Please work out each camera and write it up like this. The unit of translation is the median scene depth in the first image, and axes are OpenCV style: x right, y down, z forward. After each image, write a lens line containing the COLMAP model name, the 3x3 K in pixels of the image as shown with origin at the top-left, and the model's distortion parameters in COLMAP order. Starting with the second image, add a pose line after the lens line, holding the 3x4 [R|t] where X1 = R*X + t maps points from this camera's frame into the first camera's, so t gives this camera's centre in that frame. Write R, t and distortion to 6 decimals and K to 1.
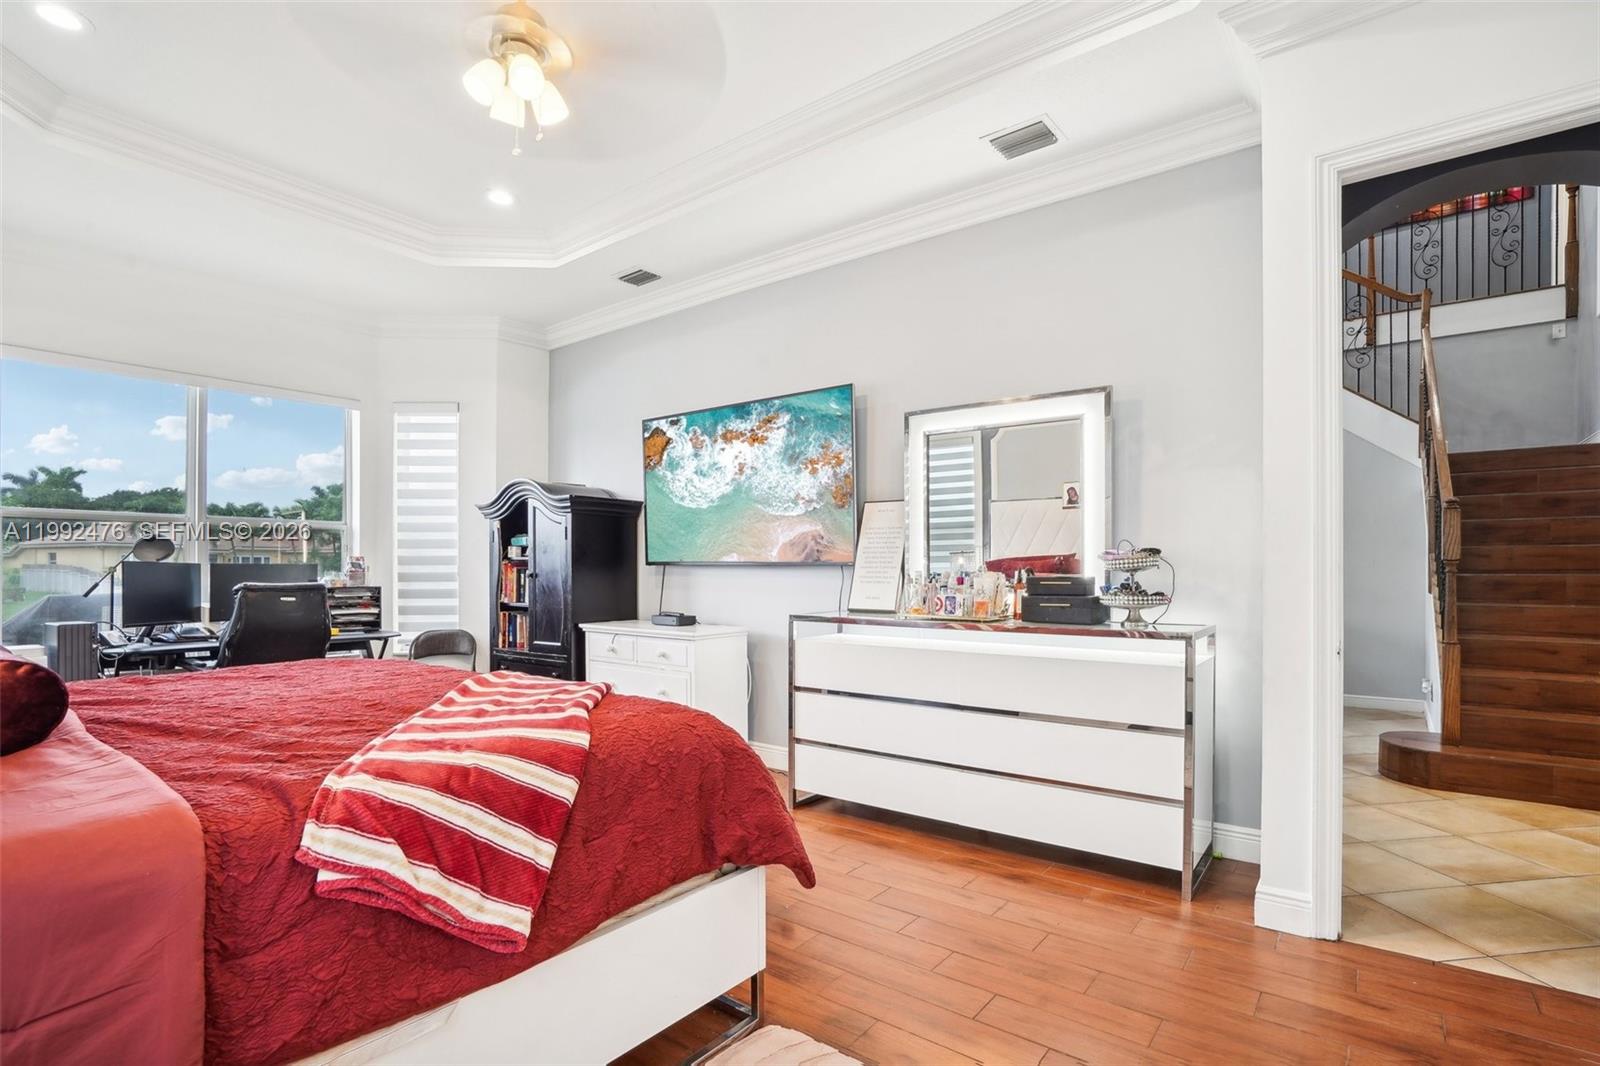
lens RADIAL K [[756.2, 0, 801.6], [0, 756.2, 538.2], [0, 0, 1]] dist [-0.054176, 0.019619]
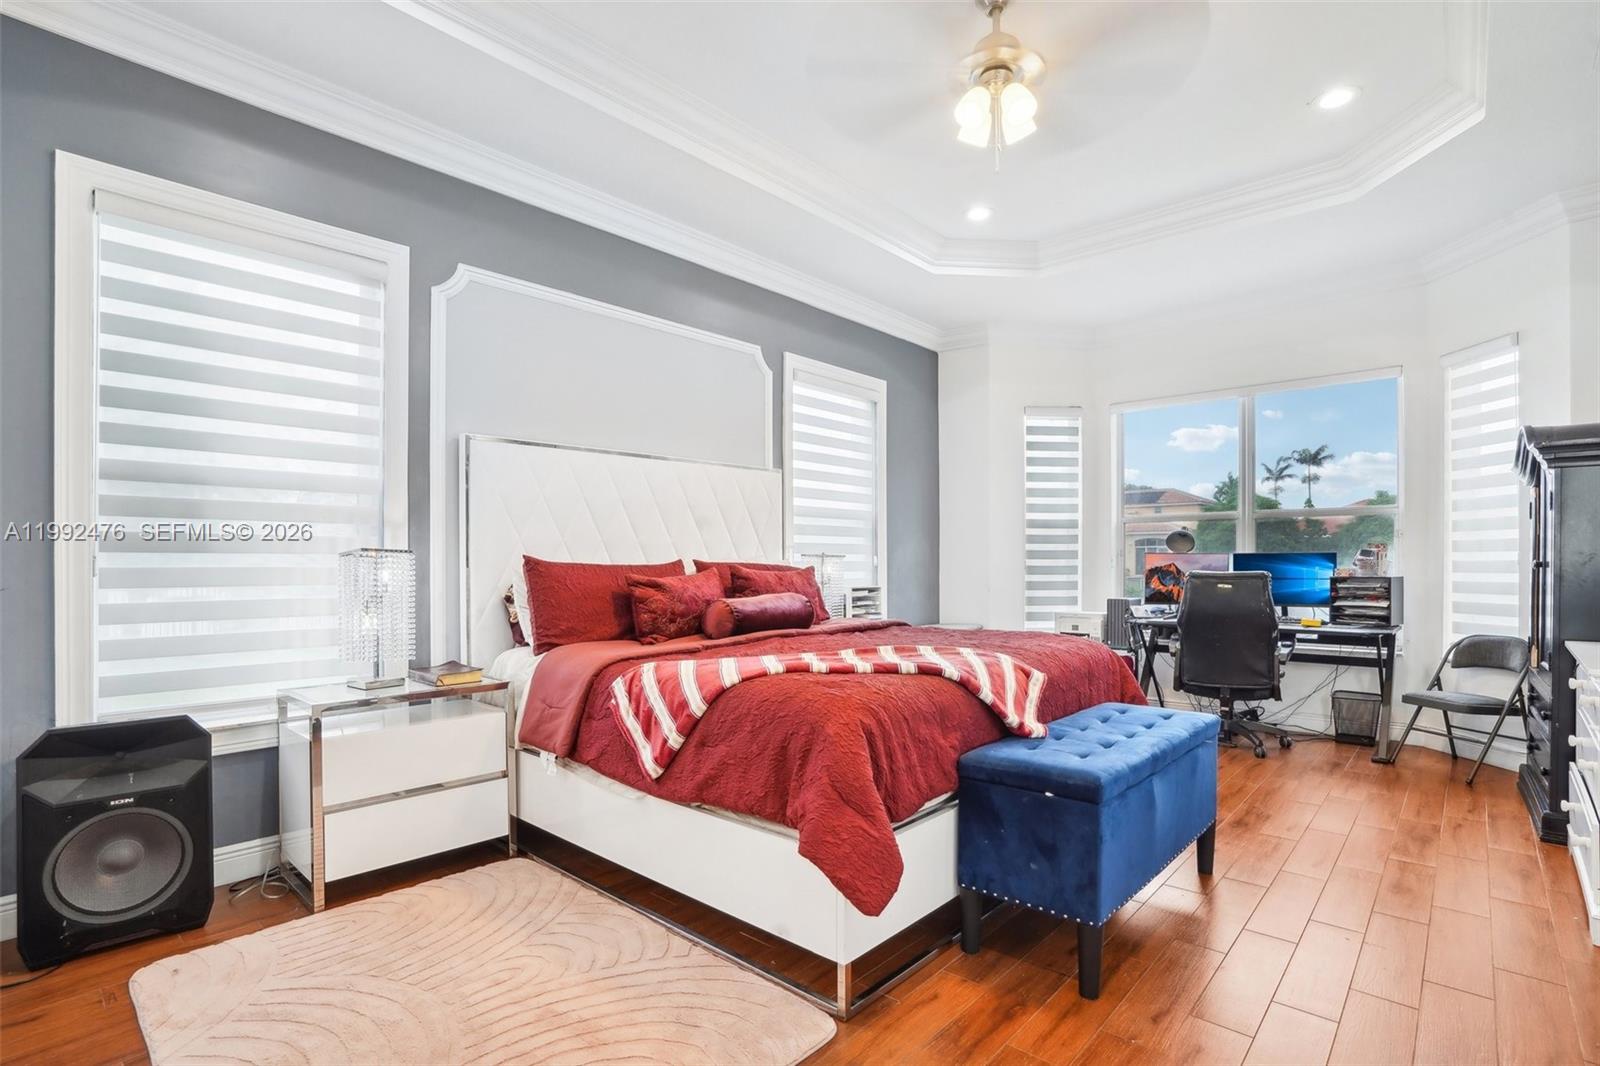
lens RADIAL K [[756.2, 0, 801.6], [0, 756.2, 538.2], [0, 0, 1]] dist [-0.054176, 0.019619]
pose [[-0.035725, -0.013808, -0.999266, 0.325311], [0.034228, 0.999301, -0.015032, 0.009298], [0.998775, -0.034740, -0.035228, 0.352718]]
